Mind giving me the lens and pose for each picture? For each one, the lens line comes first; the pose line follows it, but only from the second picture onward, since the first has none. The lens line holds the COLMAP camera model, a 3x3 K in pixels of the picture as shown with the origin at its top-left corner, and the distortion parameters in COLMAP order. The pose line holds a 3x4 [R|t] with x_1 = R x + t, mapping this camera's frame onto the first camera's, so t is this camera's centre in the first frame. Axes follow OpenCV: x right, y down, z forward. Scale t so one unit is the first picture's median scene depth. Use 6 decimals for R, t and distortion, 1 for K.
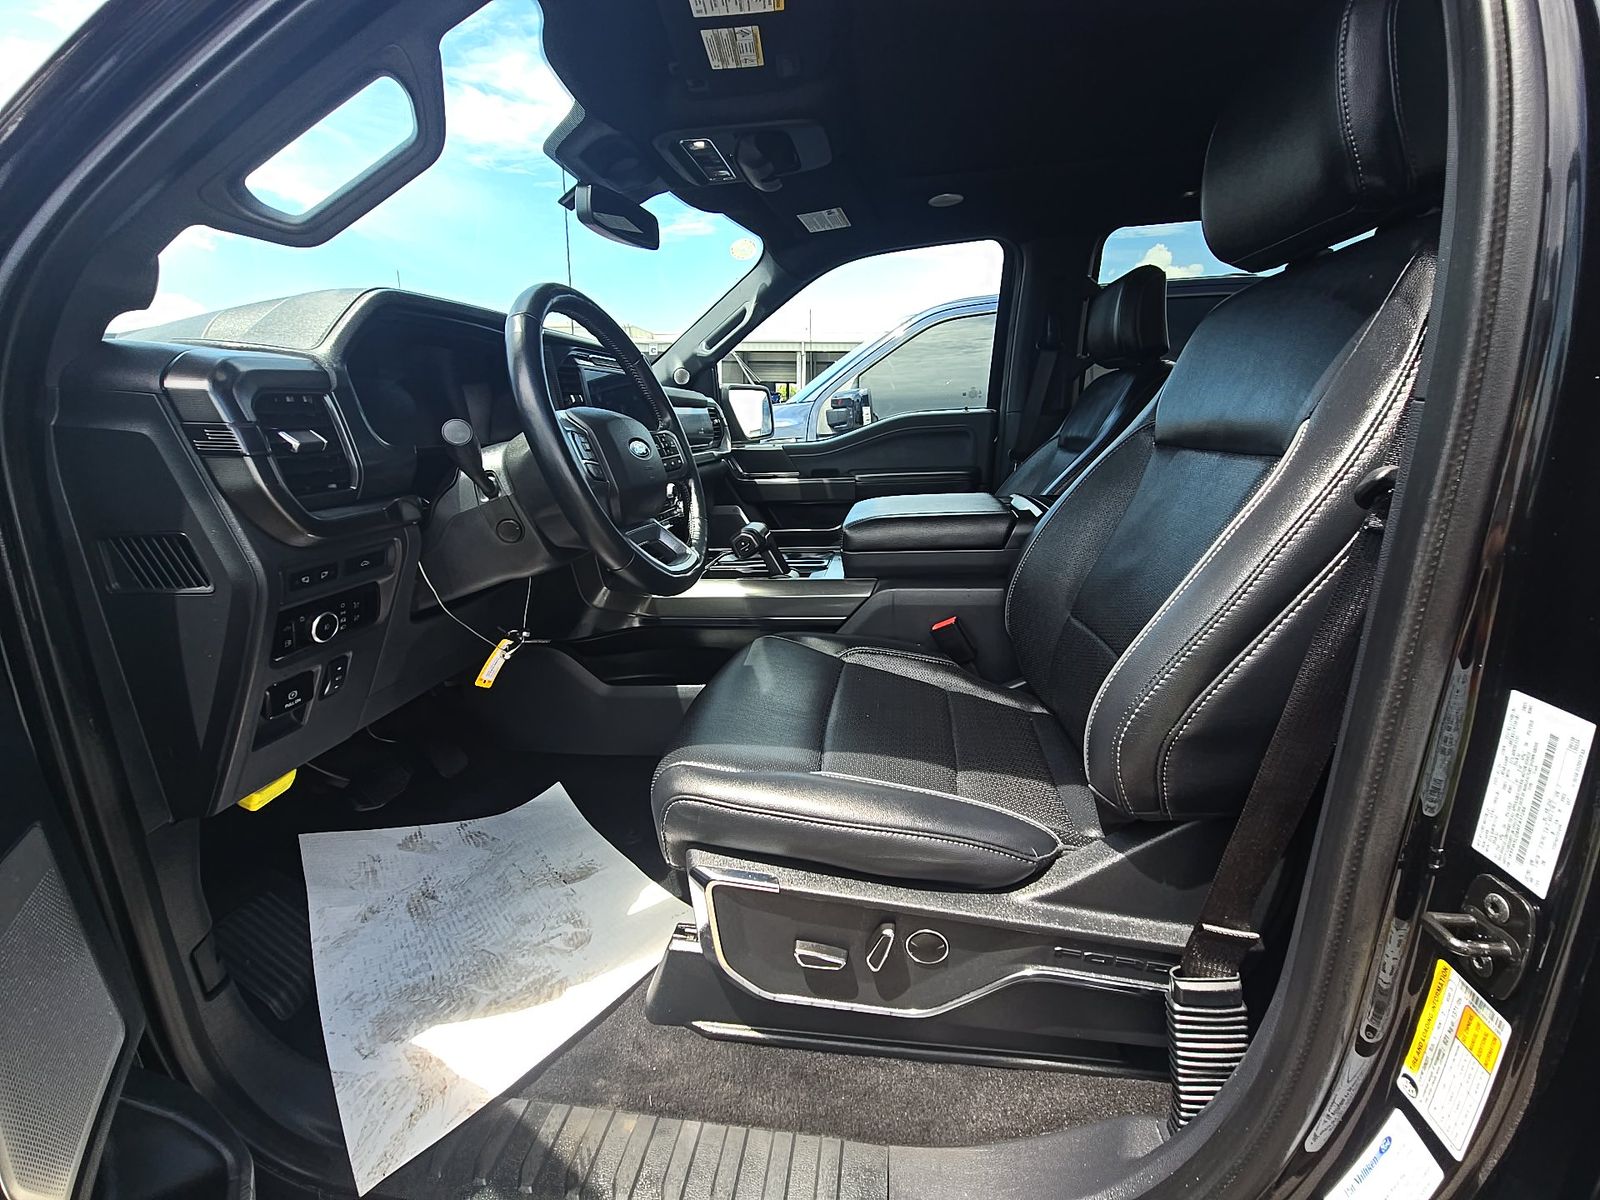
lens RADIAL K [[650.2, 0, 808.2], [0, 650.2, 589.8], [0, 0, 1]] dist [-0.008139, -0.002557]
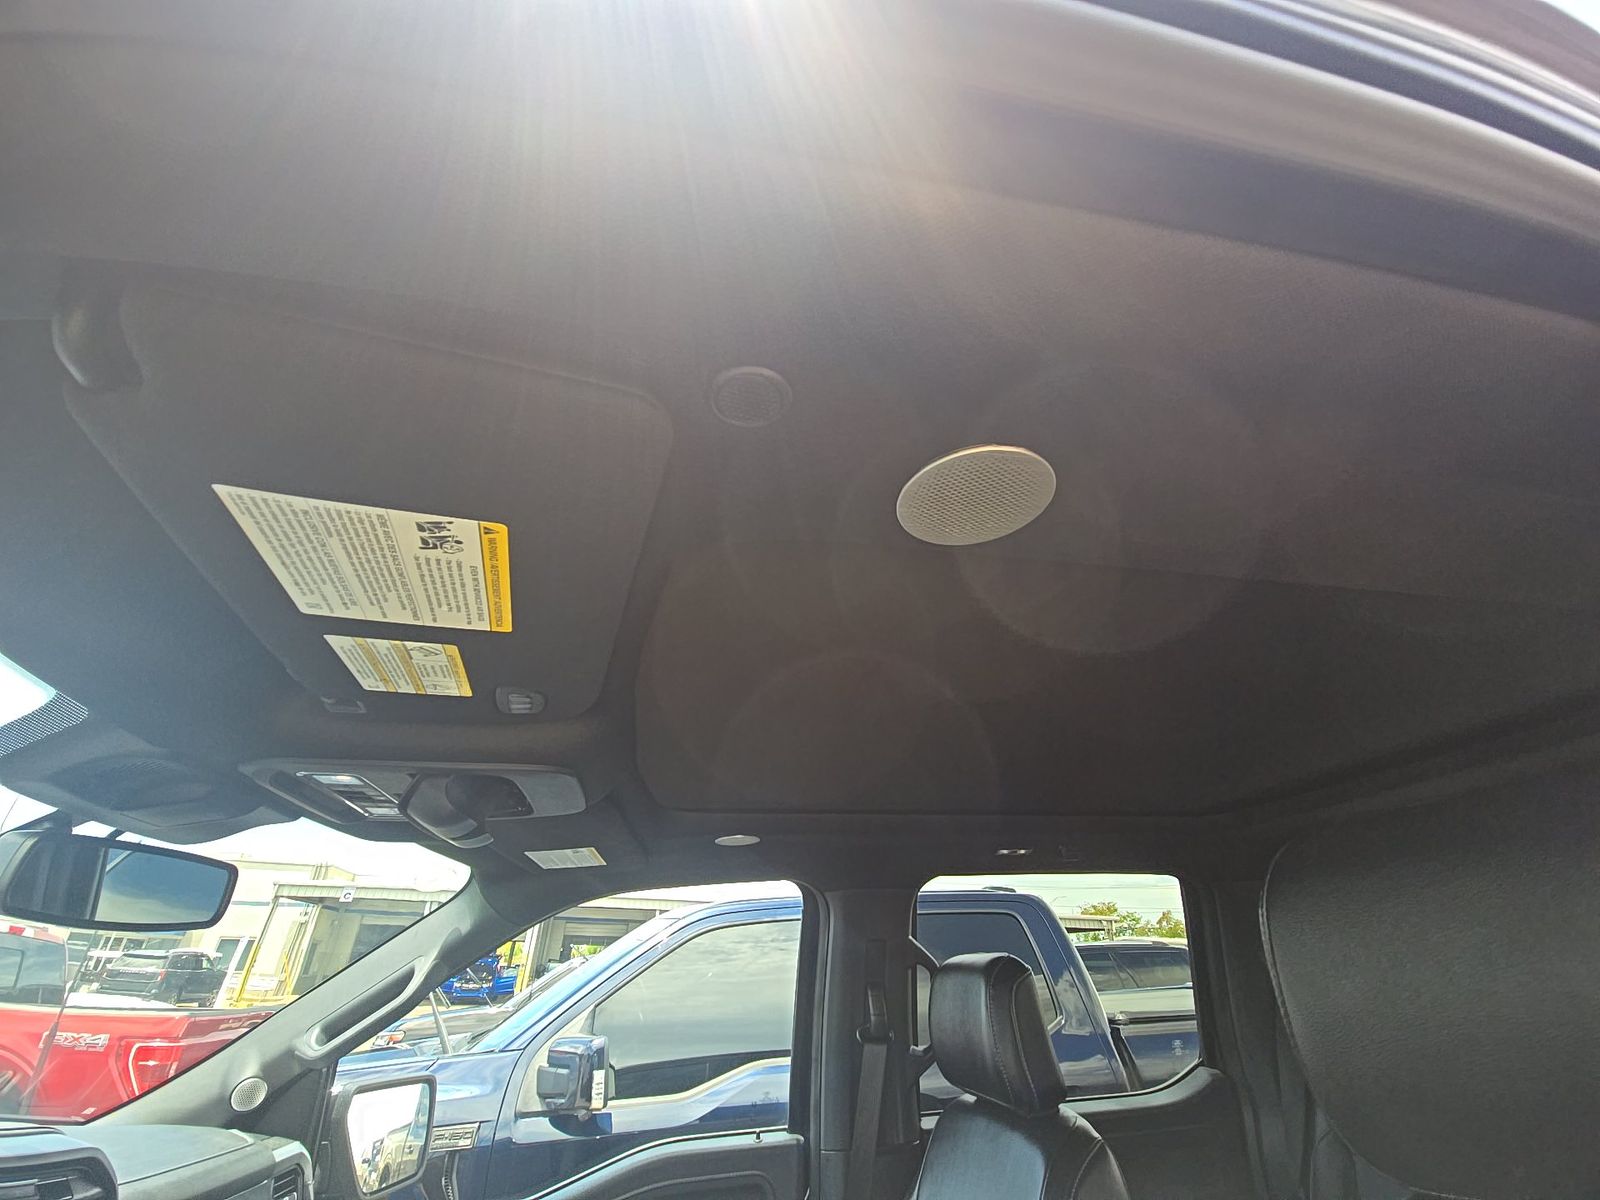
lens RADIAL K [[650.2, 0, 813.8], [0, 650.2, 595.8], [0, 0, 1]] dist [-0.008139, -0.002557]
pose [[0.936589, 0.176985, 0.302453, 0.010447], [0.093360, 0.705876, -0.702156, -0.213238], [-0.337765, 0.685869, 0.644592, 0.225872]]
